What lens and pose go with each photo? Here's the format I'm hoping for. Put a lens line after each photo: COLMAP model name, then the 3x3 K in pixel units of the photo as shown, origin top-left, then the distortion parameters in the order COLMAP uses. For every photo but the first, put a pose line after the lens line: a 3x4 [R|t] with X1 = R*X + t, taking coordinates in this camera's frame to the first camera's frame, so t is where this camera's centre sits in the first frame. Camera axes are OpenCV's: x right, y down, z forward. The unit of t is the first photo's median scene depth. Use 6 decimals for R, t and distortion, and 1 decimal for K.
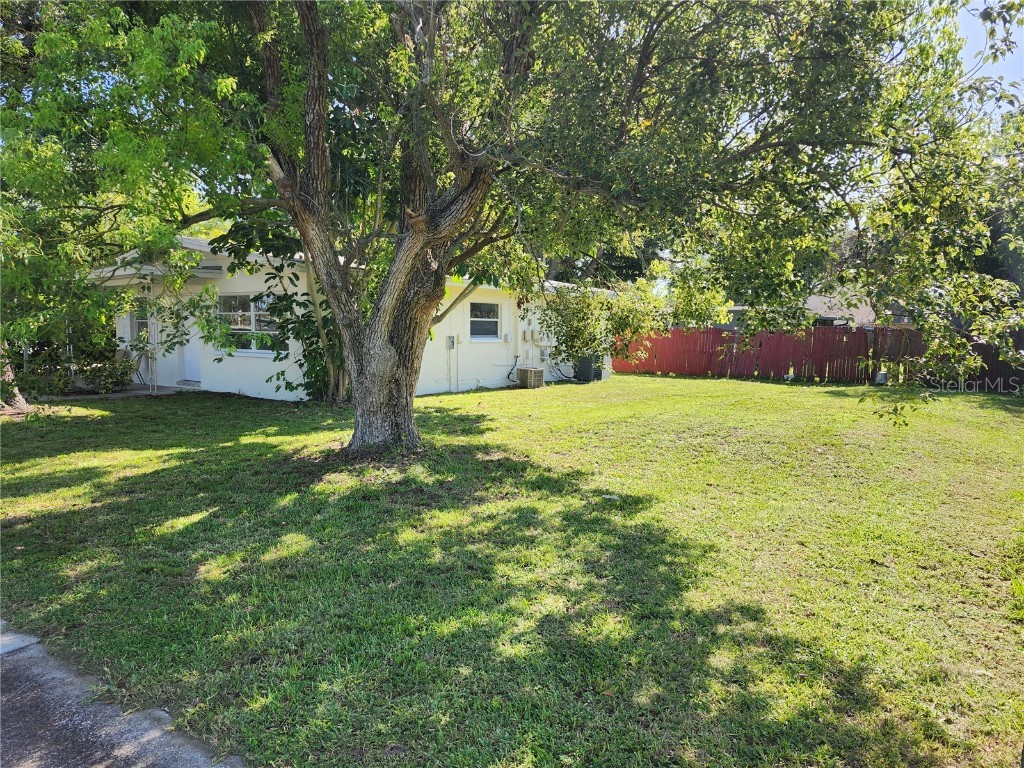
lens RADIAL K [[713.6, 0, 512.0], [0, 713.6, 384.0], [0, 0, 1]] dist [0.102300, -0.139300]
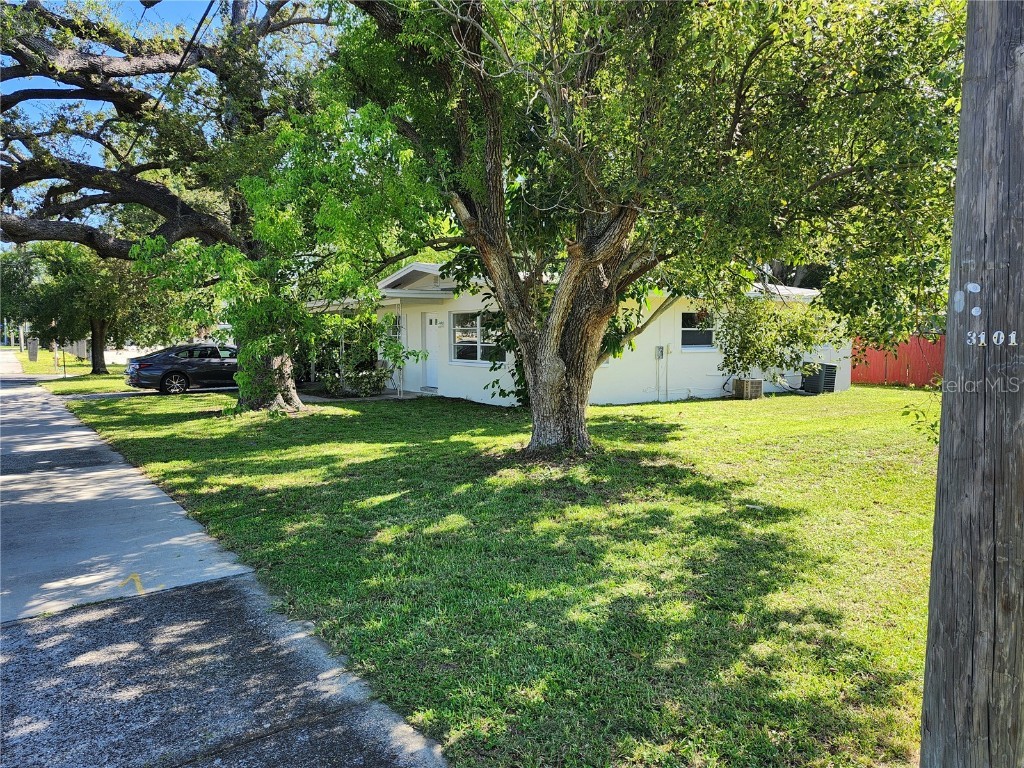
lens RADIAL K [[713.6, 0, 512.0], [0, 713.6, 384.0], [0, 0, 1]] dist [0.102300, -0.139300]
pose [[0.943167, 0.011595, -0.332117, 0.136192], [-0.015572, 0.999835, -0.009317, -0.001853], [0.331954, 0.013959, 0.943192, -0.078922]]
